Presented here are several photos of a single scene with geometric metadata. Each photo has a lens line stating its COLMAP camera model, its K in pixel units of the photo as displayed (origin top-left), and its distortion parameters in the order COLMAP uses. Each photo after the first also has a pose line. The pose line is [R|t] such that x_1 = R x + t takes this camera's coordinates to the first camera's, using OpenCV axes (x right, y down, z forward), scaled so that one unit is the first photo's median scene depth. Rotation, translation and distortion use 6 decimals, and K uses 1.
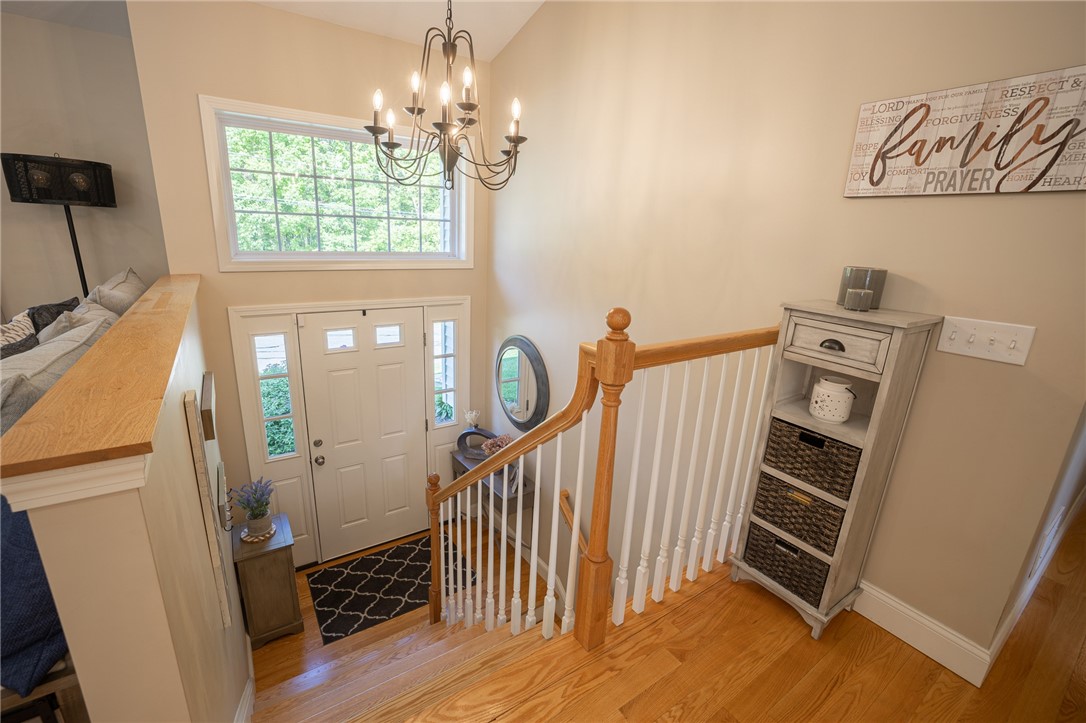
lens RADIAL K [[466.0, 0, 539.5], [0, 466.0, 360.9], [0, 0, 1]] dist [-0.040225, 0.012359]
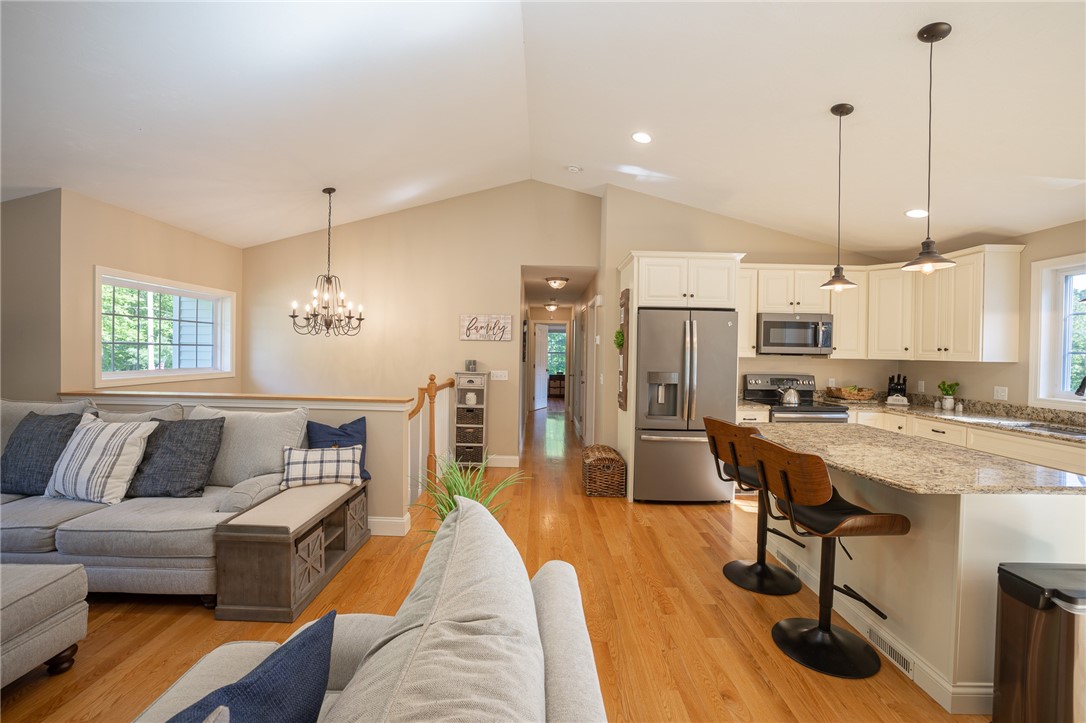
lens RADIAL K [[466.0, 0, 538.5], [0, 466.0, 356.0], [0, 0, 1]] dist [-0.040225, 0.012359]
pose [[0.561881, -0.042047, 0.826149, -2.162085], [0.227644, 0.968006, -0.105559, 0.292892], [-0.795278, 0.247380, 0.553476, -1.550714]]
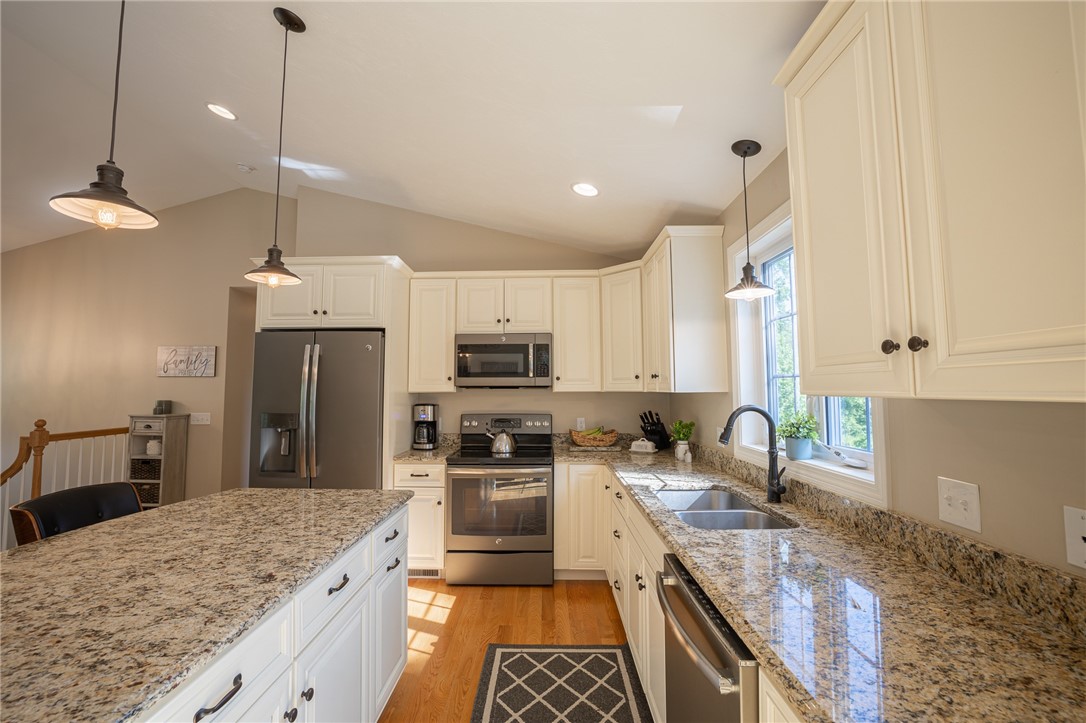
lens RADIAL K [[466.0, 0, 538.4], [0, 466.0, 357.7], [0, 0, 1]] dist [-0.040225, 0.012359]
pose [[0.582333, 0.011724, 0.812866, -0.287984], [0.242099, 0.952027, -0.187170, 0.736152], [-0.776065, 0.305789, 0.551559, -2.830244]]
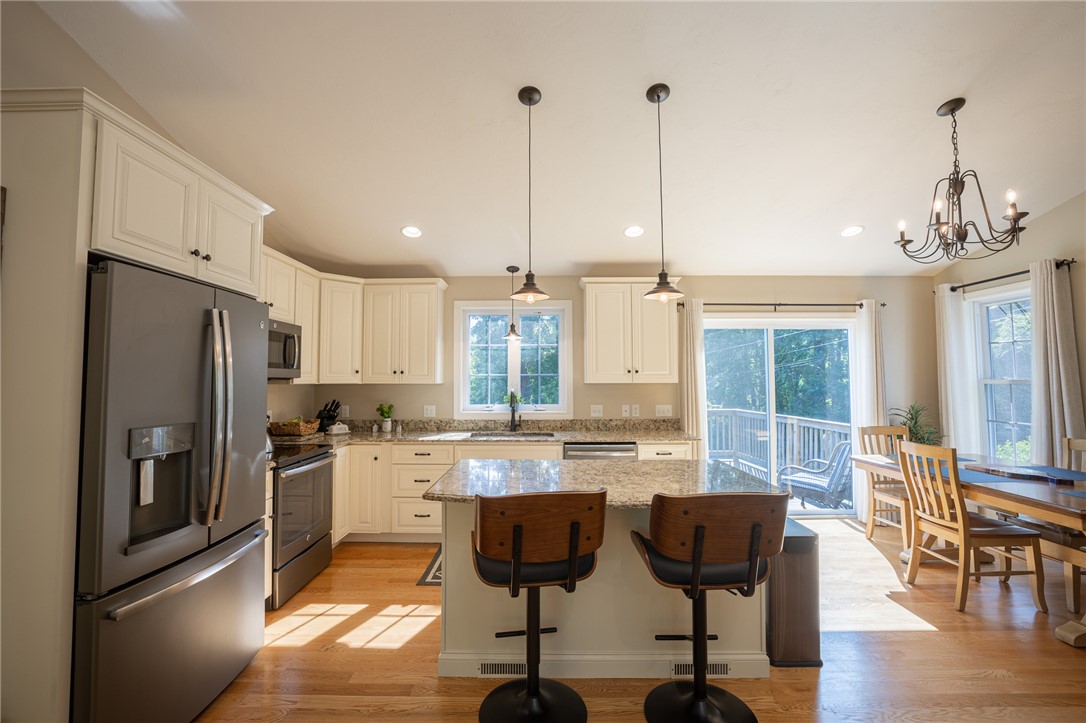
lens RADIAL K [[466.0, 0, 540.0], [0, 466.0, 356.9], [0, 0, 1]] dist [-0.040225, 0.012359]
pose [[-0.824436, -0.010667, 0.565855, -0.699250], [0.118364, 0.974462, 0.190823, -0.034921], [-0.553440, 0.224299, -0.802119, -0.094705]]
